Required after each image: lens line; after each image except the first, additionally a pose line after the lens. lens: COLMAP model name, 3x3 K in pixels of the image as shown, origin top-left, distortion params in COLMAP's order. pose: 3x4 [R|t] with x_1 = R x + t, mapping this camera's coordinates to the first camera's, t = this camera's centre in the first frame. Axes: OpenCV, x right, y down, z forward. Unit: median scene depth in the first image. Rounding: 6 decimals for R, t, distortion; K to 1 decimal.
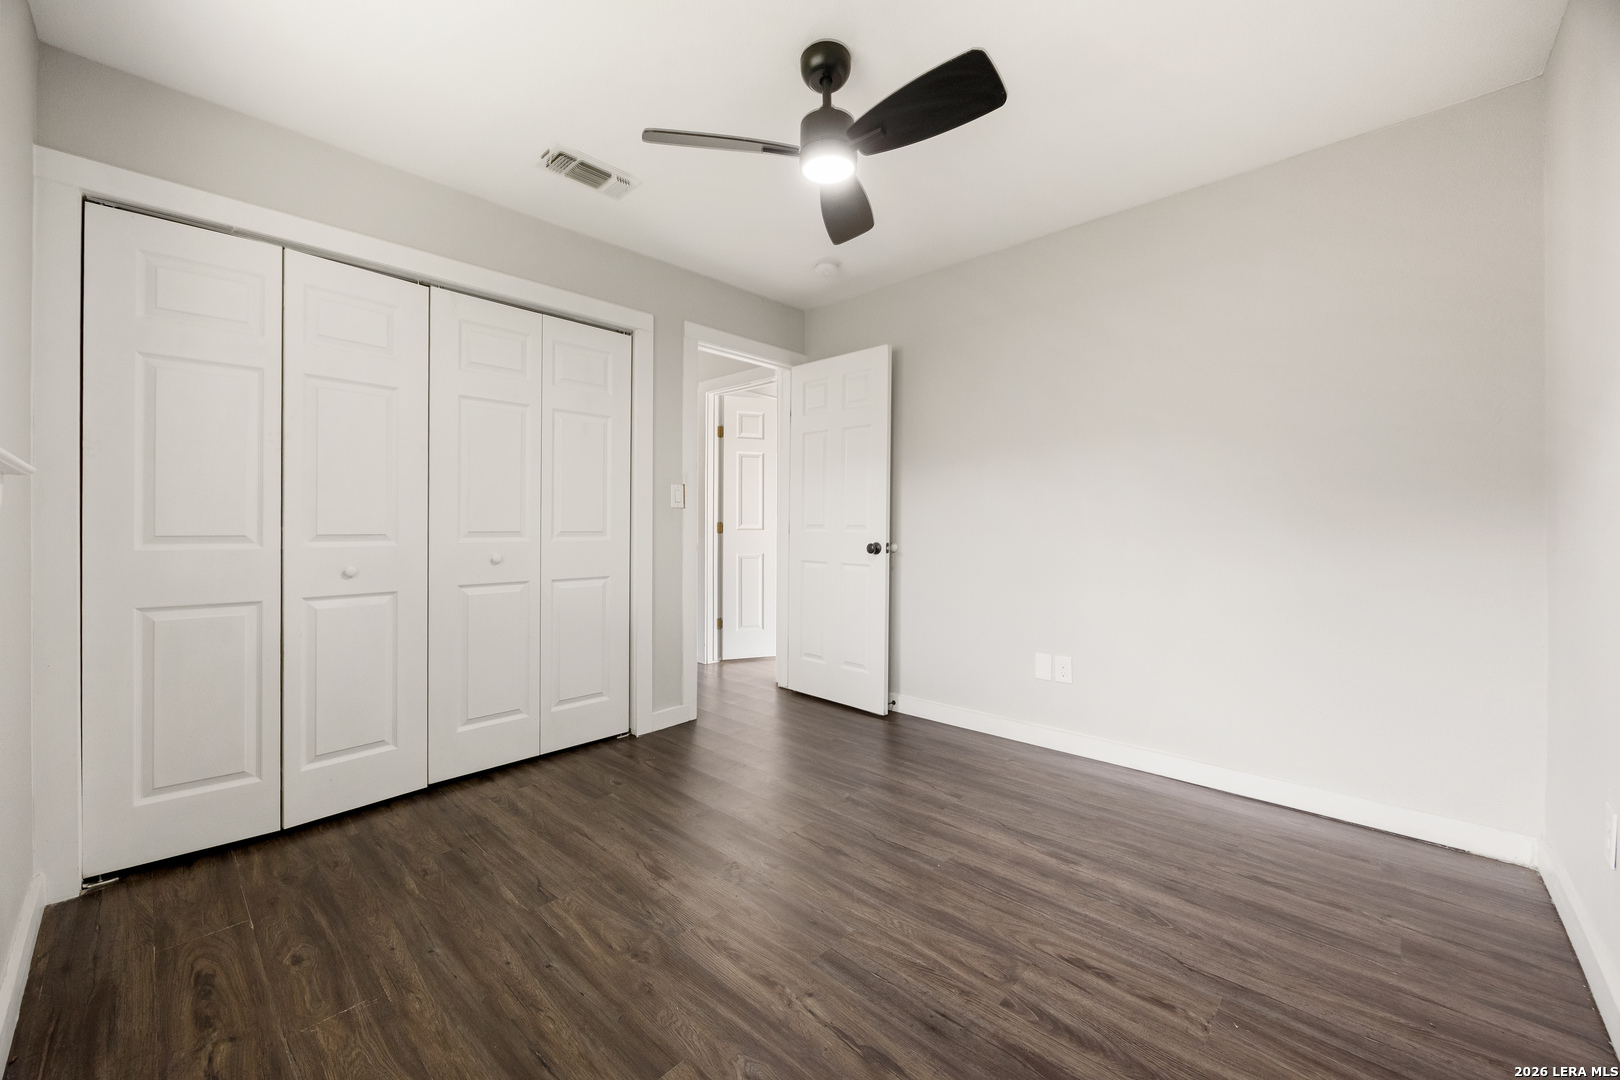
lens RADIAL K [[629.2, 0, 814.4], [0, 629.2, 536.1], [0, 0, 1]] dist [0.003175, 0.000316]
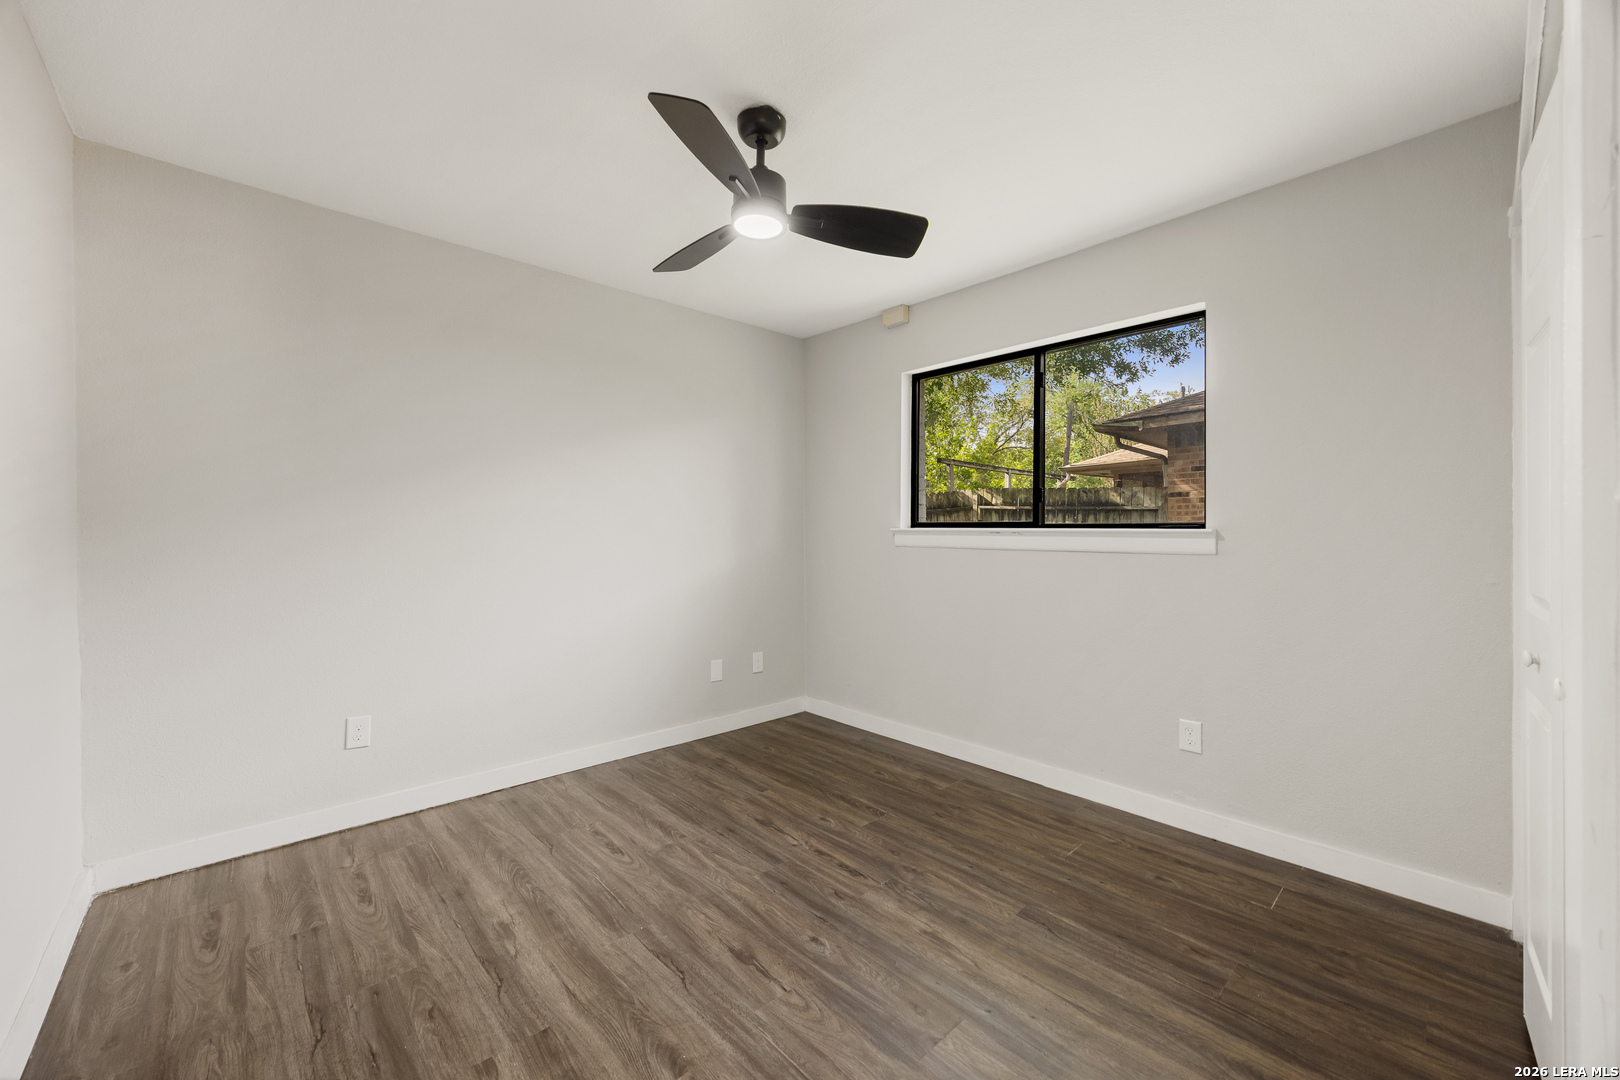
lens RADIAL K [[629.2, 0, 814.5], [0, 629.2, 532.1], [0, 0, 1]] dist [0.003175, 0.000316]
pose [[-0.997206, 0.007546, 0.074322, -0.167159], [0.008647, 0.999857, 0.014508, -0.105125], [-0.074202, 0.015110, -0.997129, 2.316645]]
